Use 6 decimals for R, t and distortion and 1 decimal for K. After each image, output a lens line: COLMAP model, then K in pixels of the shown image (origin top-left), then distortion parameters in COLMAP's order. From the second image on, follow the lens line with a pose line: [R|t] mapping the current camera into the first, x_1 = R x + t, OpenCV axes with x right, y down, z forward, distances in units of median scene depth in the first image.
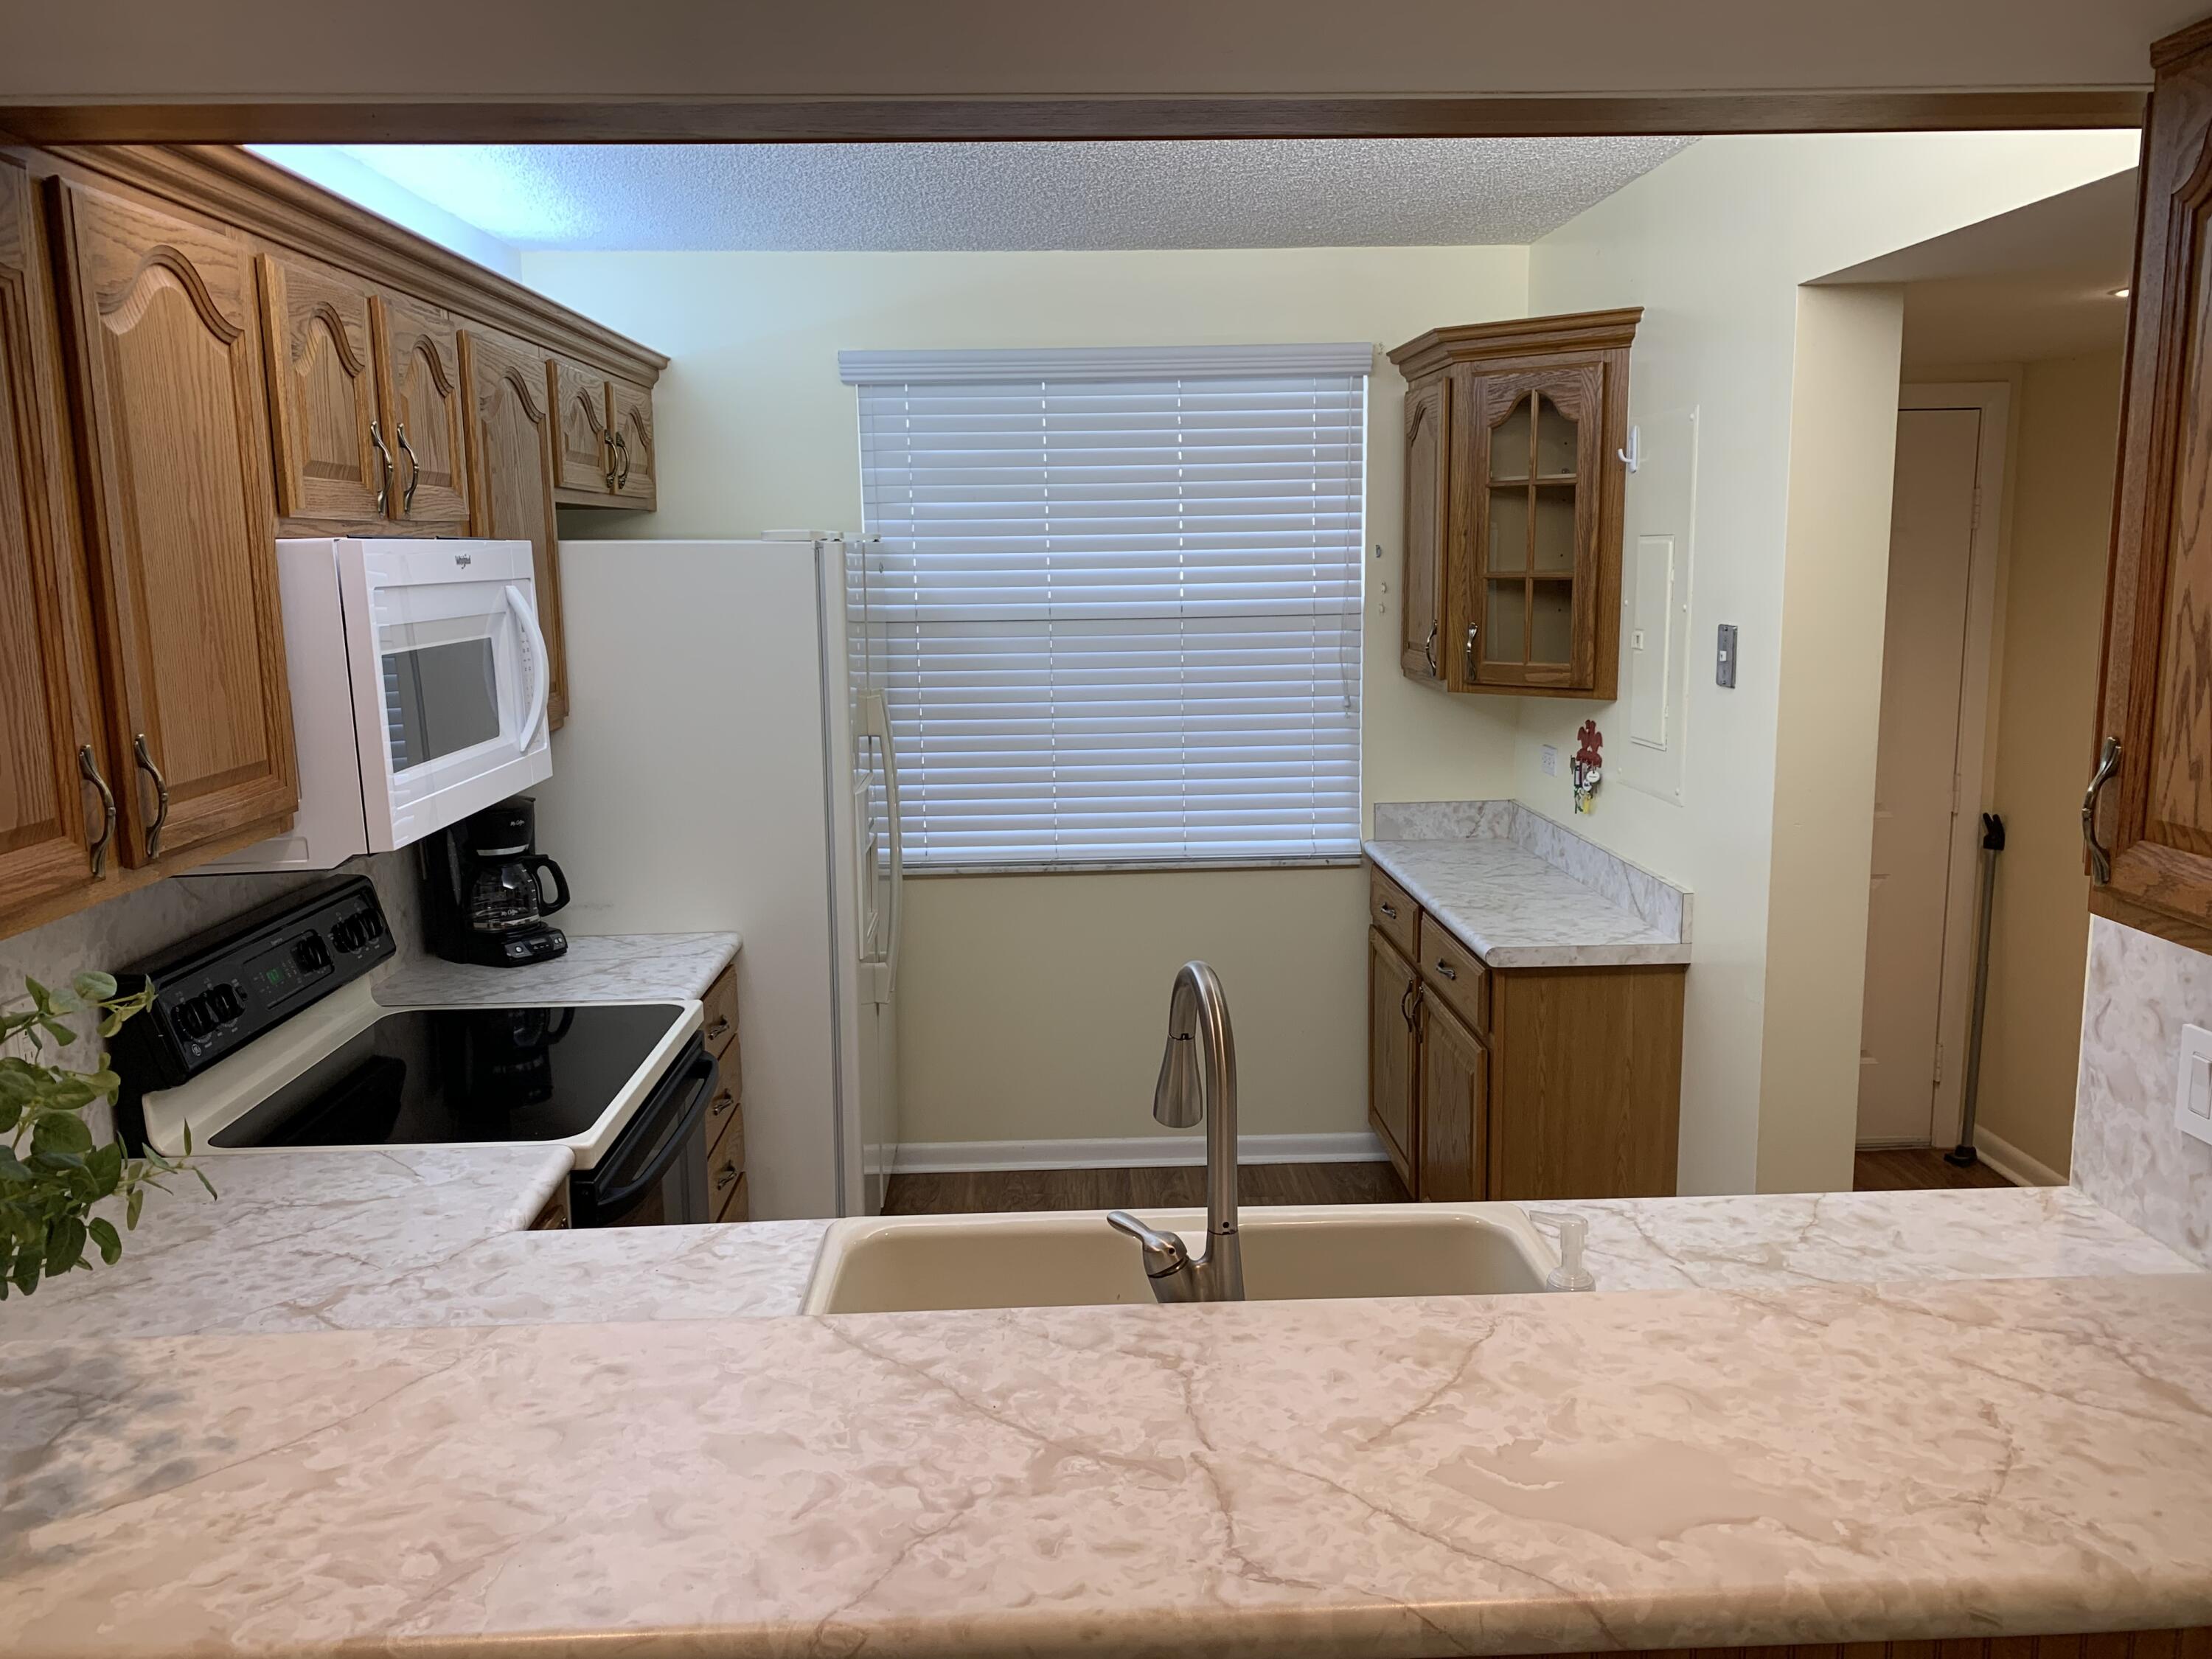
lens RADIAL K [[1718.9, 0, 1106.0], [0, 1718.9, 829.5], [0, 0, 1]] dist [0.124317, -0.246359]
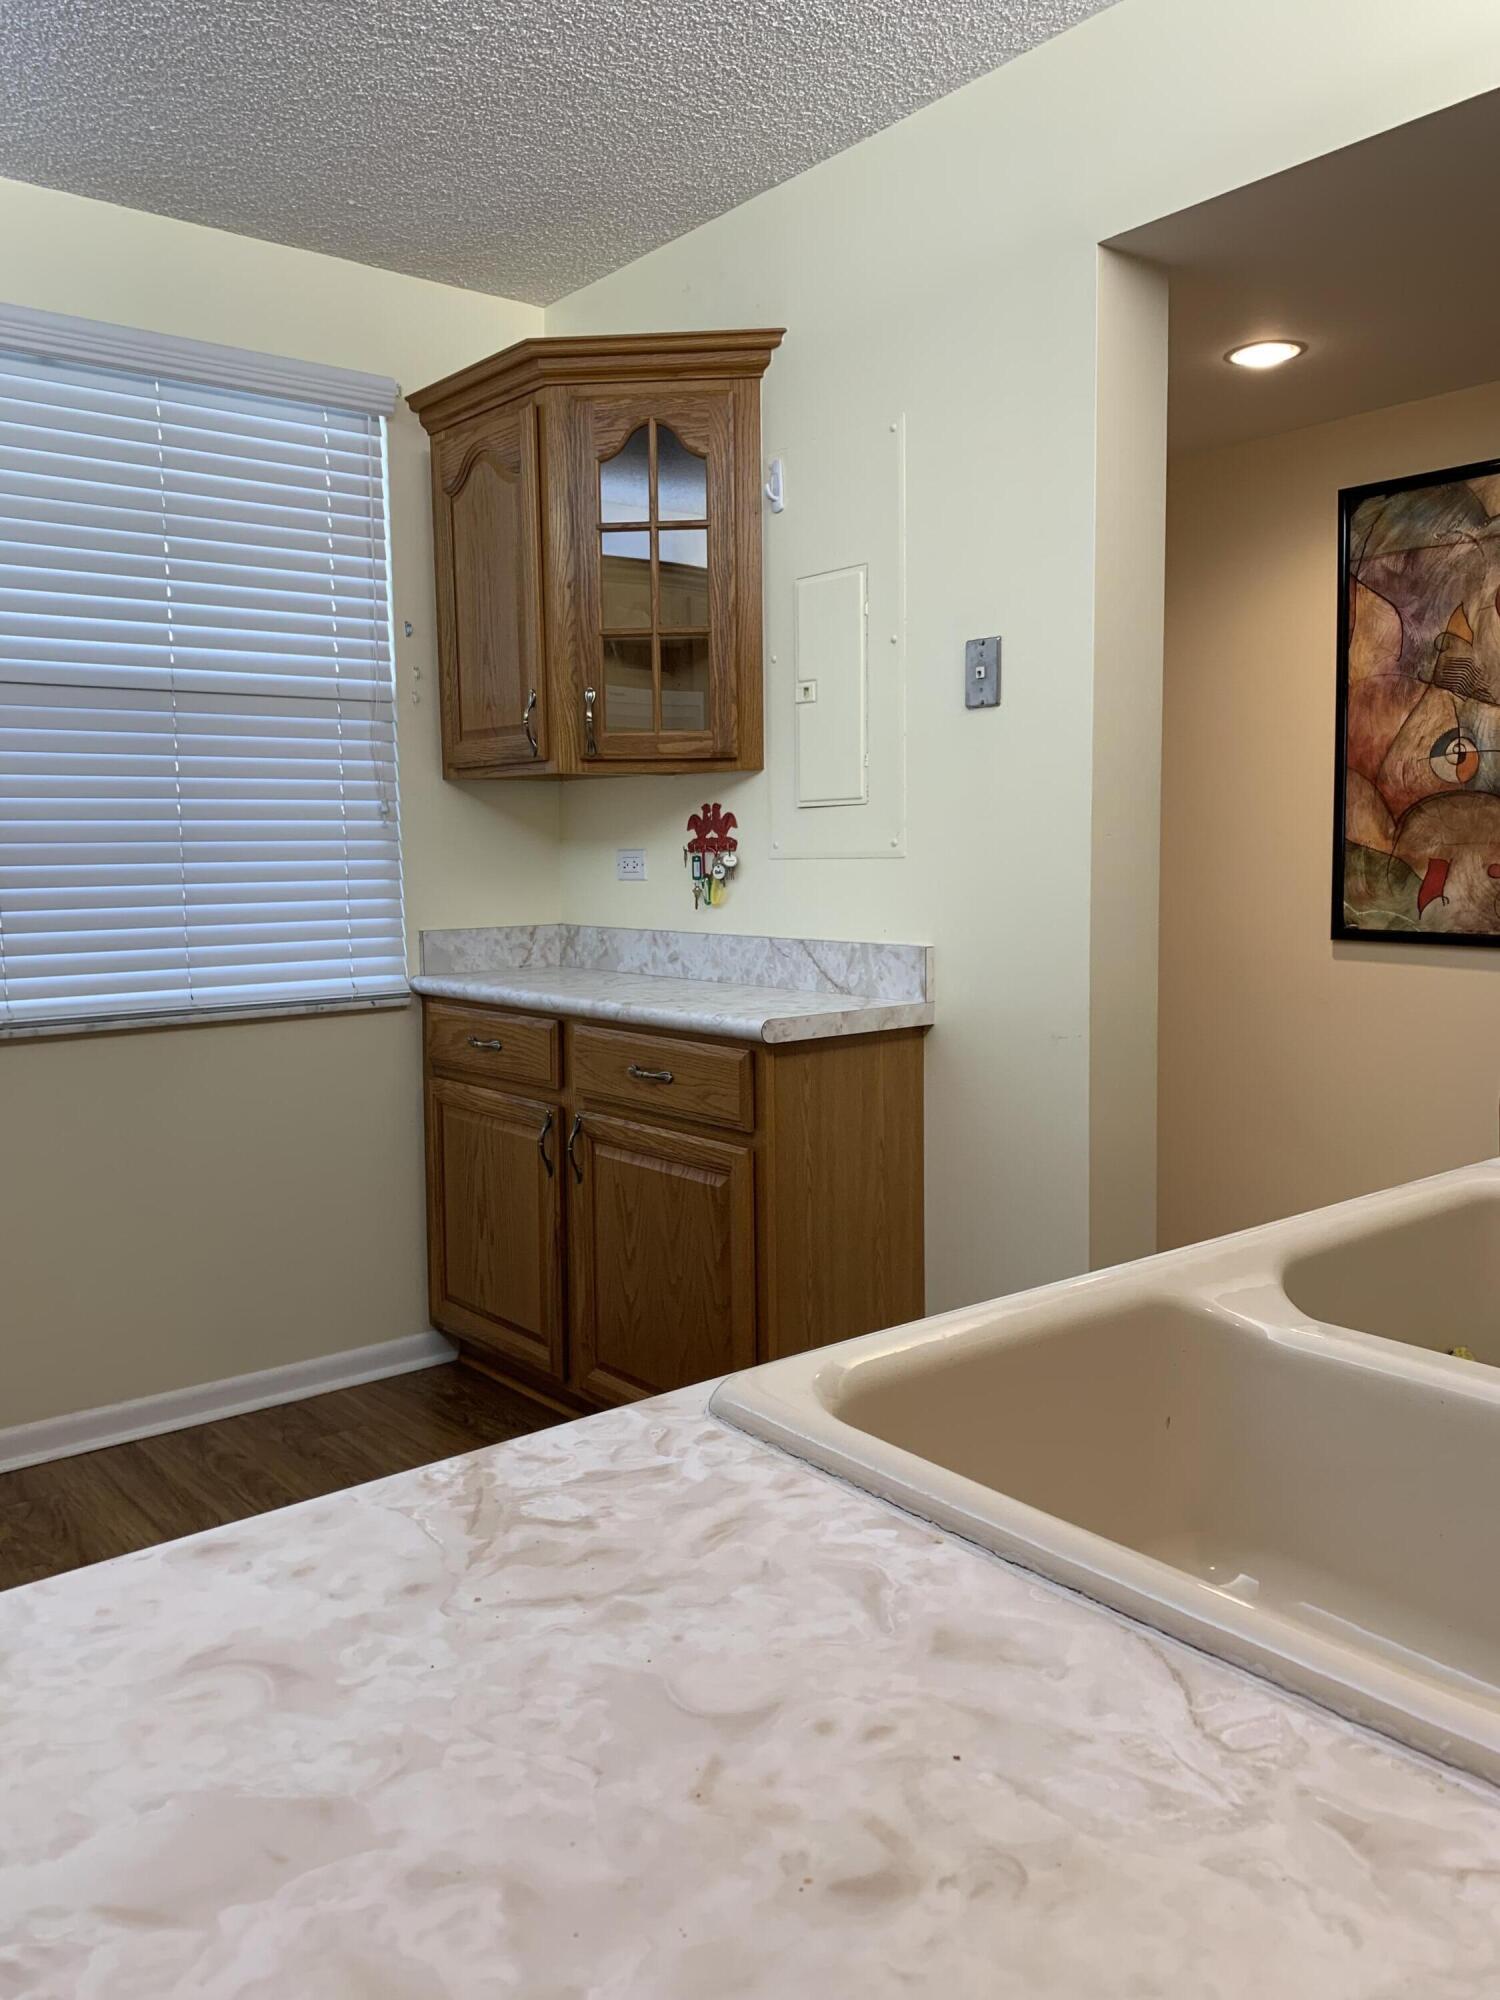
lens RADIAL K [[1532.1, 0, 777.8], [0, 1532.1, 993.3], [0, 0, 1]] dist [0.098250, -0.242100]
pose [[0.789652, -0.052974, 0.611264, -0.181708], [0.101812, 0.993767, -0.045401, 0.072797], [-0.605049, 0.098085, 0.790123, 0.334225]]
